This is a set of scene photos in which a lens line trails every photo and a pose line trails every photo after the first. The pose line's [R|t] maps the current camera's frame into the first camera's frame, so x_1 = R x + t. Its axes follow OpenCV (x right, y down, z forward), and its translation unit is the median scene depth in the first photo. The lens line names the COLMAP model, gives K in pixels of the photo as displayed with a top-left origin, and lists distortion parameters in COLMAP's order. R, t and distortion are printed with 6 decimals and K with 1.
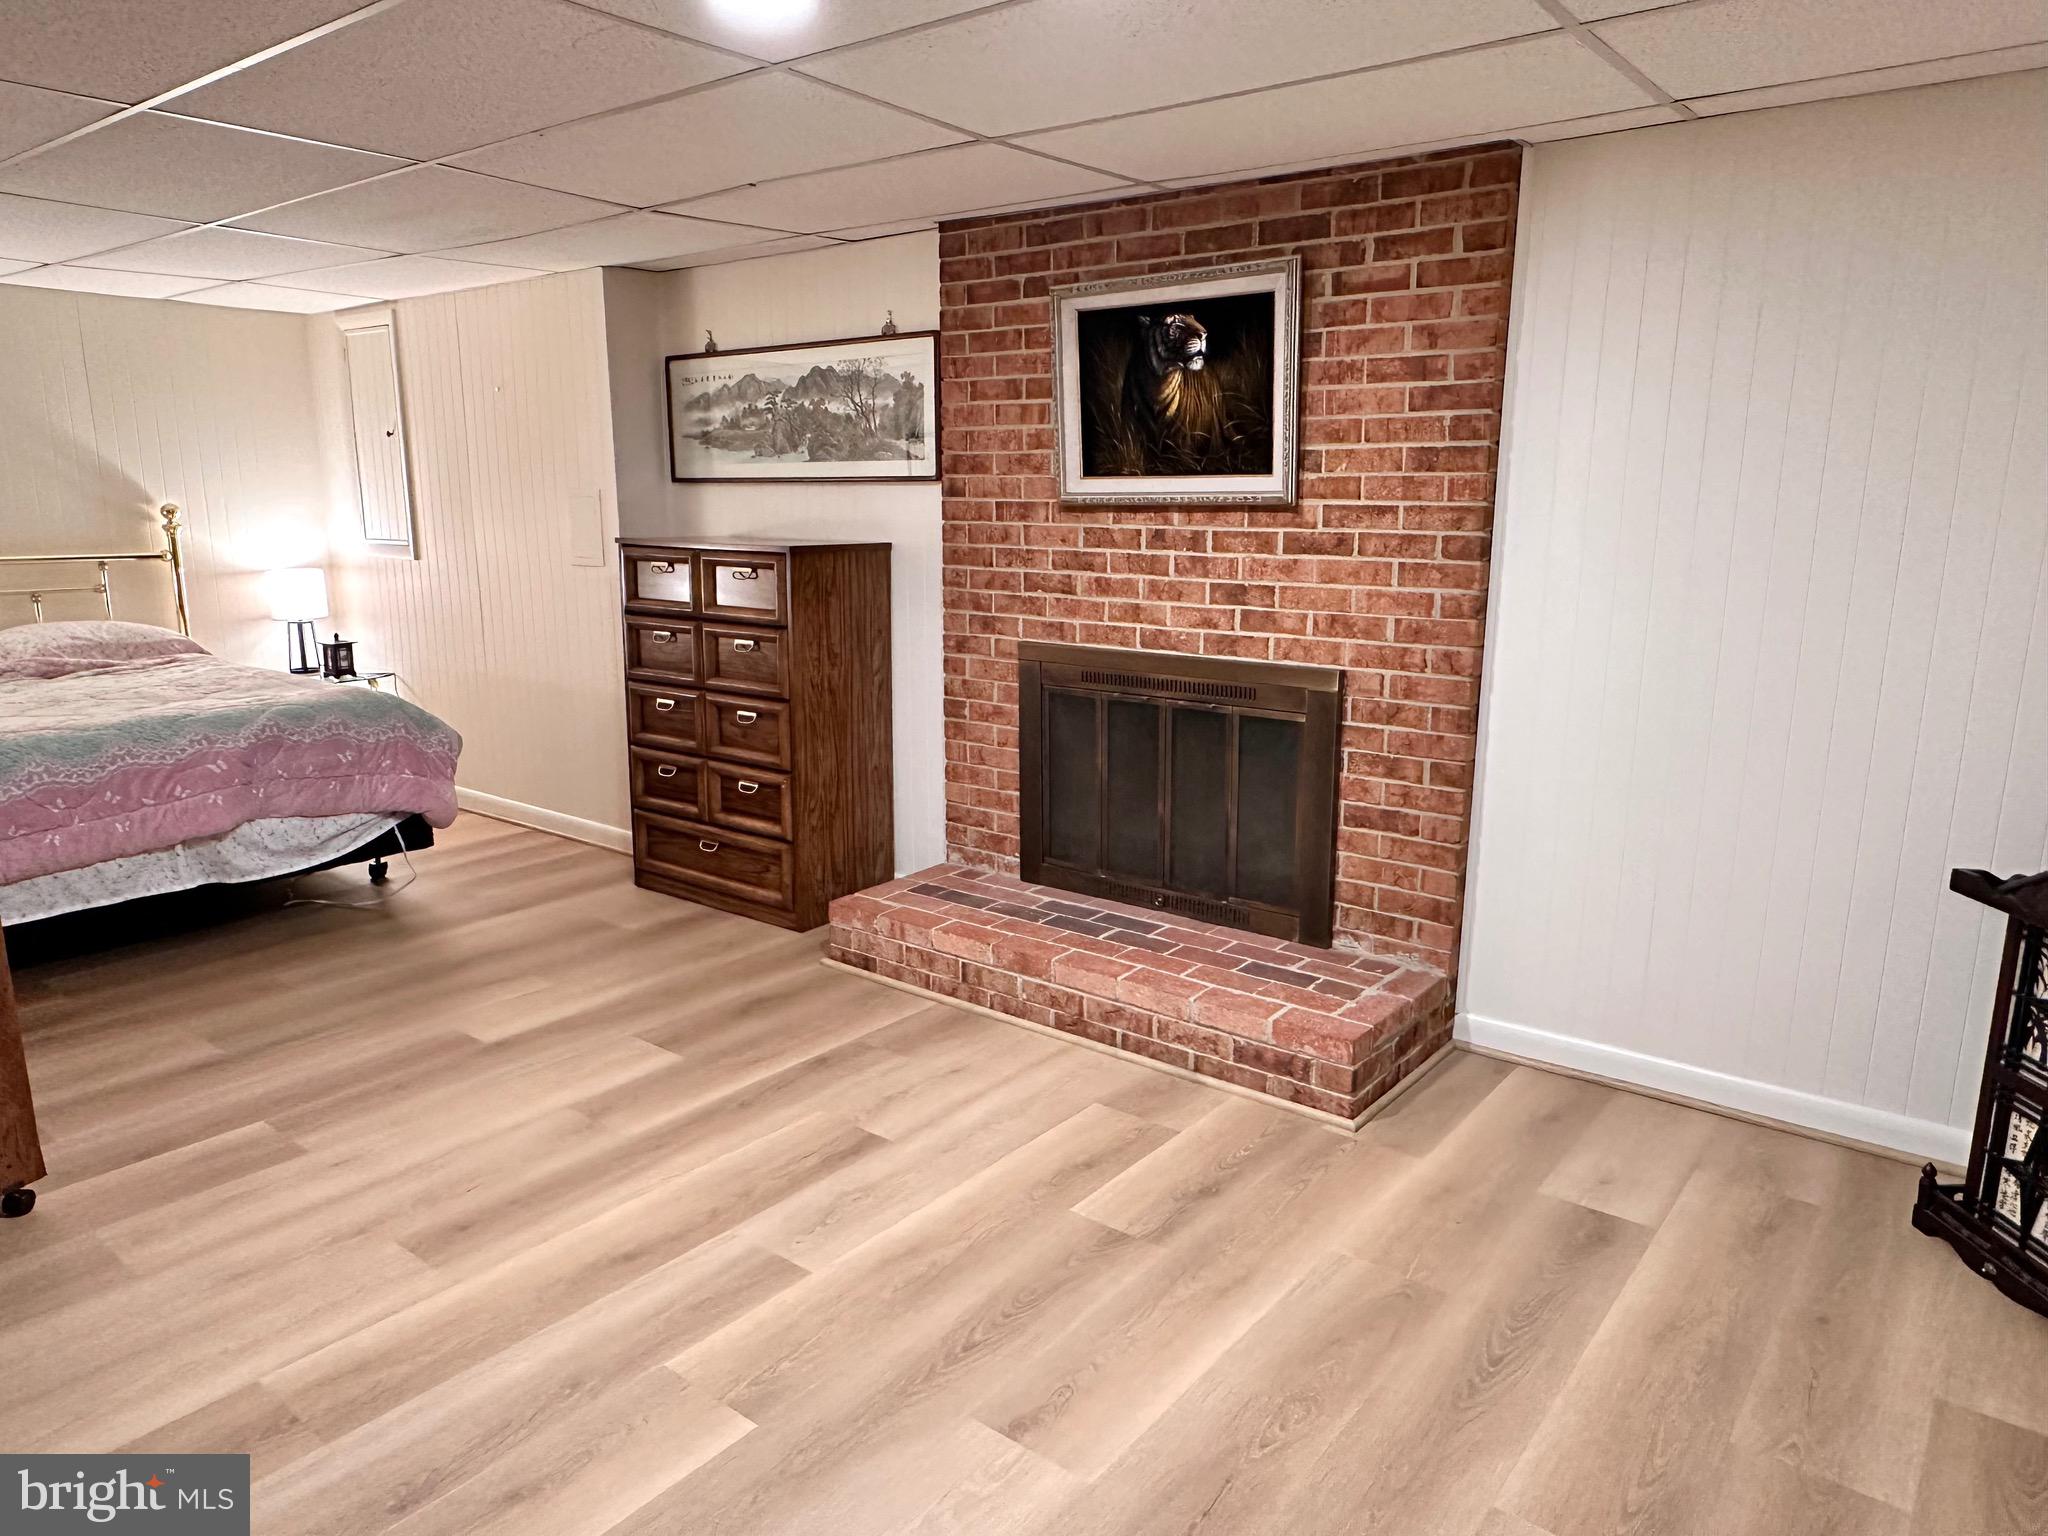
lens RADIAL K [[1344.4, 0, 1017.7], [0, 1344.4, 775.9], [0, 0, 1]] dist [-0.000825, 0.000839]
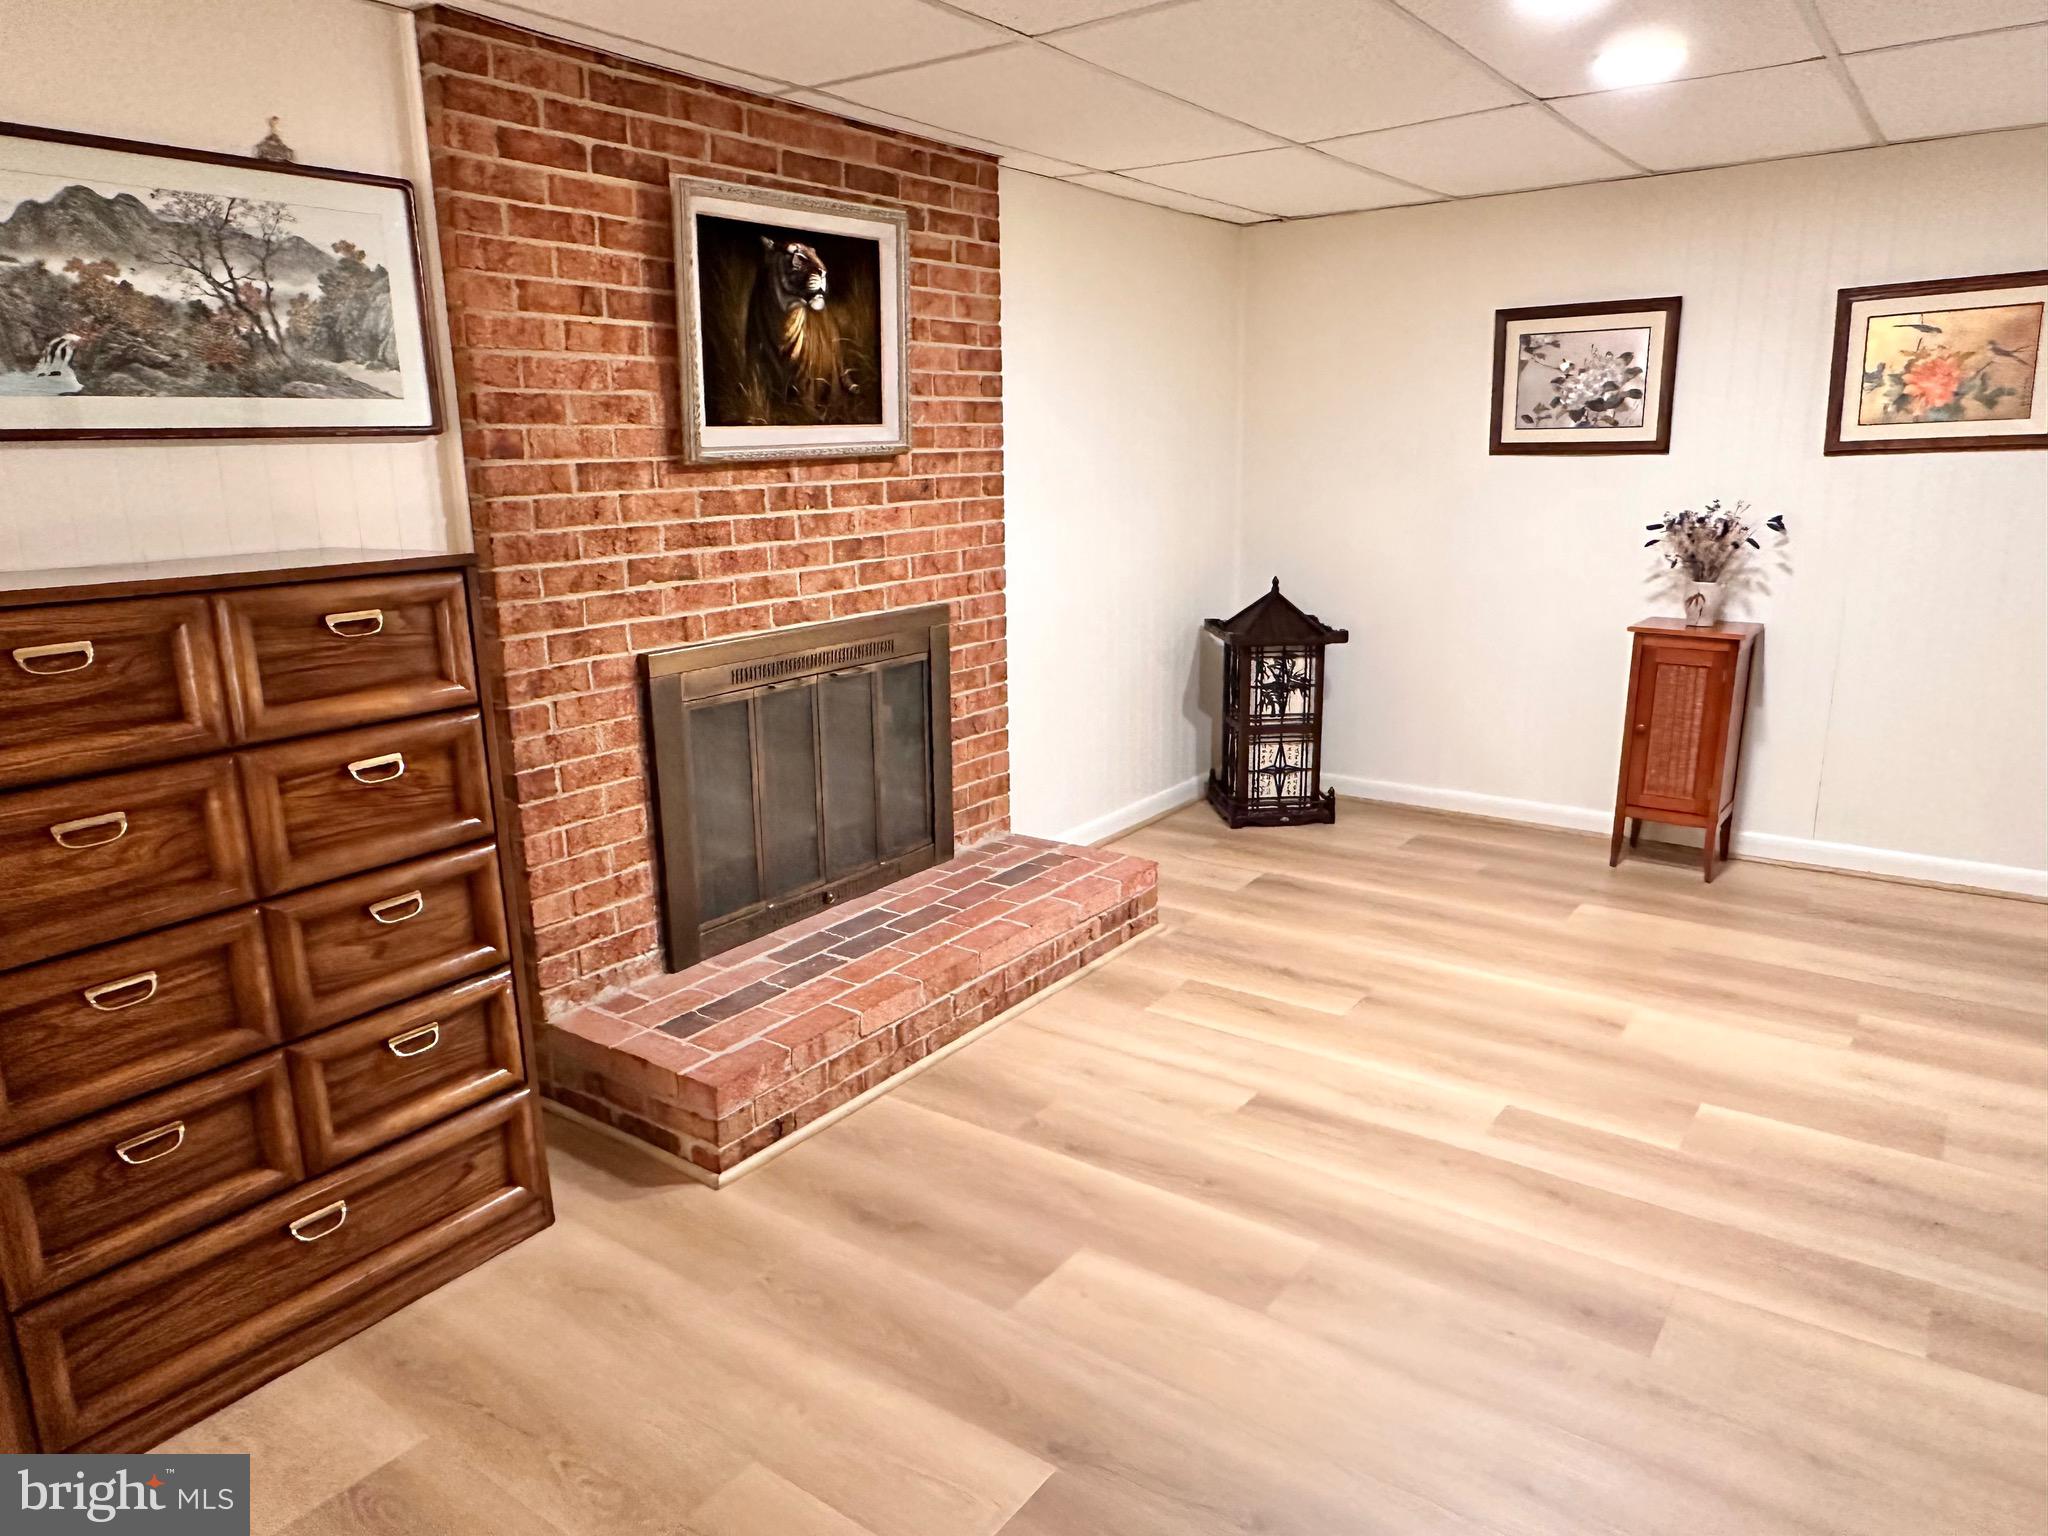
lens RADIAL K [[1344.4, 0, 1015.3], [0, 1344.4, 763.3], [0, 0, 1]] dist [-0.000825, 0.000839]
pose [[-0.036520, -0.234026, 0.971544, -0.786711], [0.229699, 0.944197, 0.236073, -0.184081], [-0.972576, 0.231784, 0.019274, 0.870051]]
